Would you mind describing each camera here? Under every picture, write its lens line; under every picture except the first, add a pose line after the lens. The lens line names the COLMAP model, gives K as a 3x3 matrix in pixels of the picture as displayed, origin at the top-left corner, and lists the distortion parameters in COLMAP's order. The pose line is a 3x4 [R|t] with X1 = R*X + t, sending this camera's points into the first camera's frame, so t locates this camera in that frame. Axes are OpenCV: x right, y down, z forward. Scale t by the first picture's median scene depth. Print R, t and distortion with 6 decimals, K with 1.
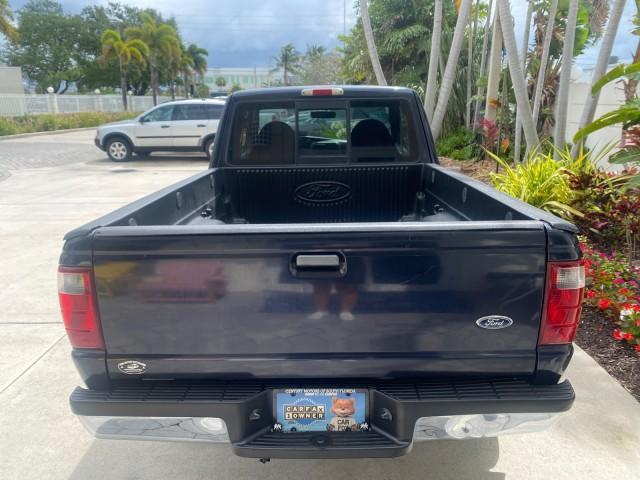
lens RADIAL K [[494.5, 0, 318.2], [0, 494.5, 234.1], [0, 0, 1]] dist [0.007111, -0.000299]
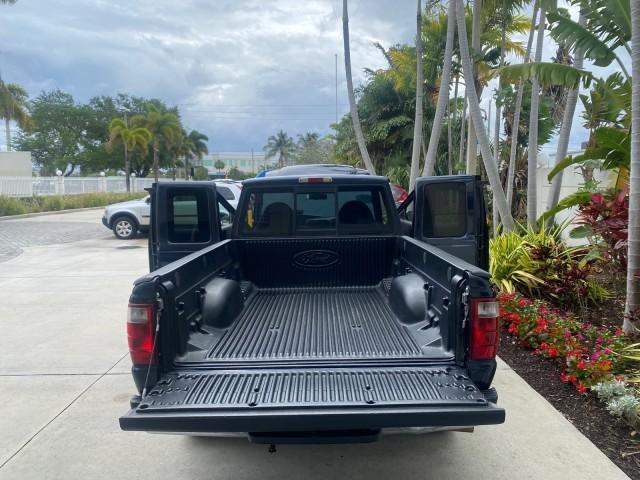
lens RADIAL K [[491.8, 0, 317.2], [0, 491.8, 230.7], [0, 0, 1]] dist [0.013133, -0.004655]
pose [[0.999951, -0.001993, 0.009732, 0.000162], [0.003556, 0.986557, -0.163381, 0.010223], [-0.009275, 0.163408, 0.986515, -0.048193]]
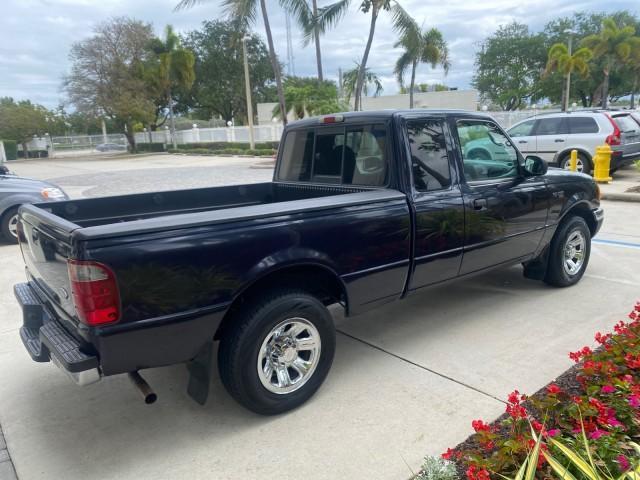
lens RADIAL K [[494.5, 0, 318.2], [0, 494.5, 234.1], [0, 0, 1]] dist [0.007111, -0.000299]
pose [[0.635779, 0.132485, -0.760416, 0.207782], [-0.151316, 0.987437, 0.045524, -0.018895], [0.756894, 0.086119, 0.647839, 0.067742]]
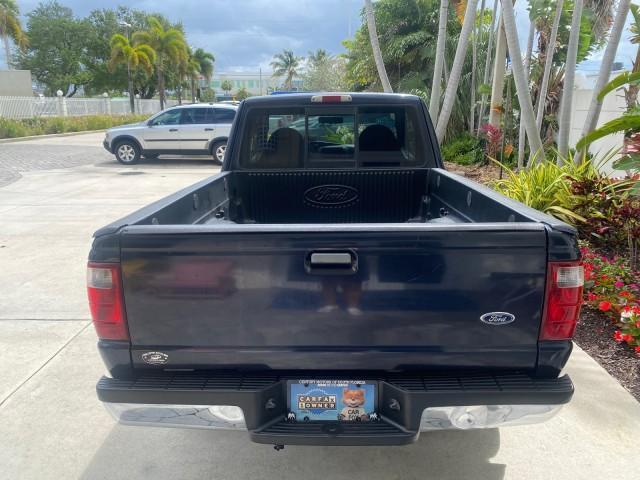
lens RADIAL K [[492.1, 0, 317.1], [0, 492.1, 232.5], [0, 0, 1]] dist [0.010602, -0.000848]
pose [[0.999923, 0.008145, -0.009382, -0.002340], [-0.008241, 0.999914, -0.010169, 0.000908], [0.009298, 0.010246, 0.999904, -0.006538]]
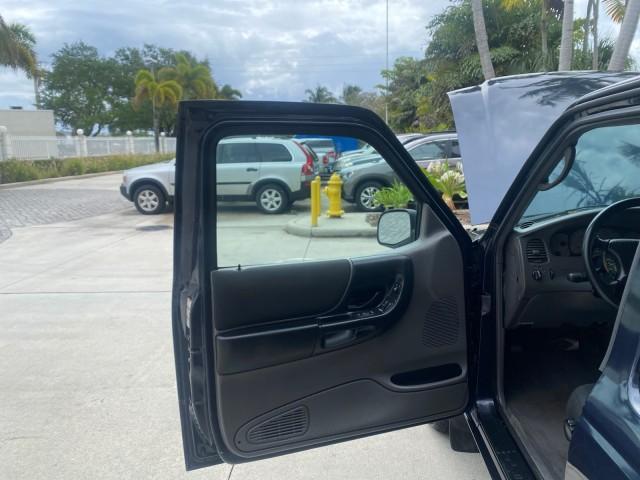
lens RADIAL K [[495.3, 0, 320.0], [0, 495.3, 240.0], [0, 0, 1]] dist [0.003042, -0.001232]
pose [[0.998791, -0.001581, -0.049124, -0.085422], [-0.001729, 0.997734, -0.067266, -0.051314], [0.049119, 0.067270, 0.996525, 0.214168]]
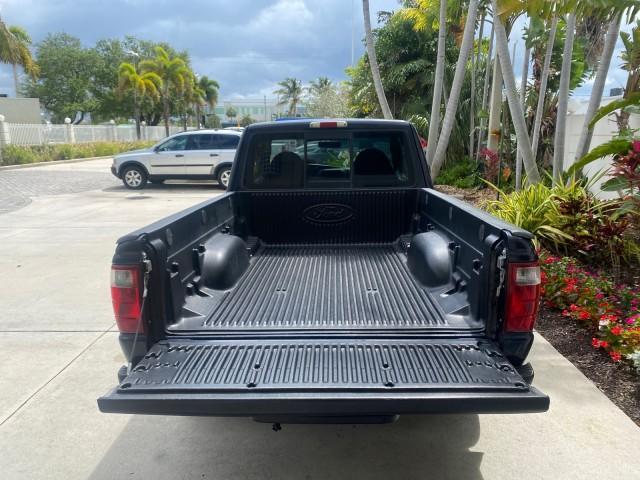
lens RADIAL K [[492.4, 0, 318.6], [0, 492.4, 241.5], [0, 0, 1]] dist [0.015839, -0.005659]
pose [[0.999874, 0.004606, -0.015219, 0.001081], [-0.005258, 0.999059, -0.043058, 0.006297], [0.015006, 0.043133, 0.998957, -0.025198]]
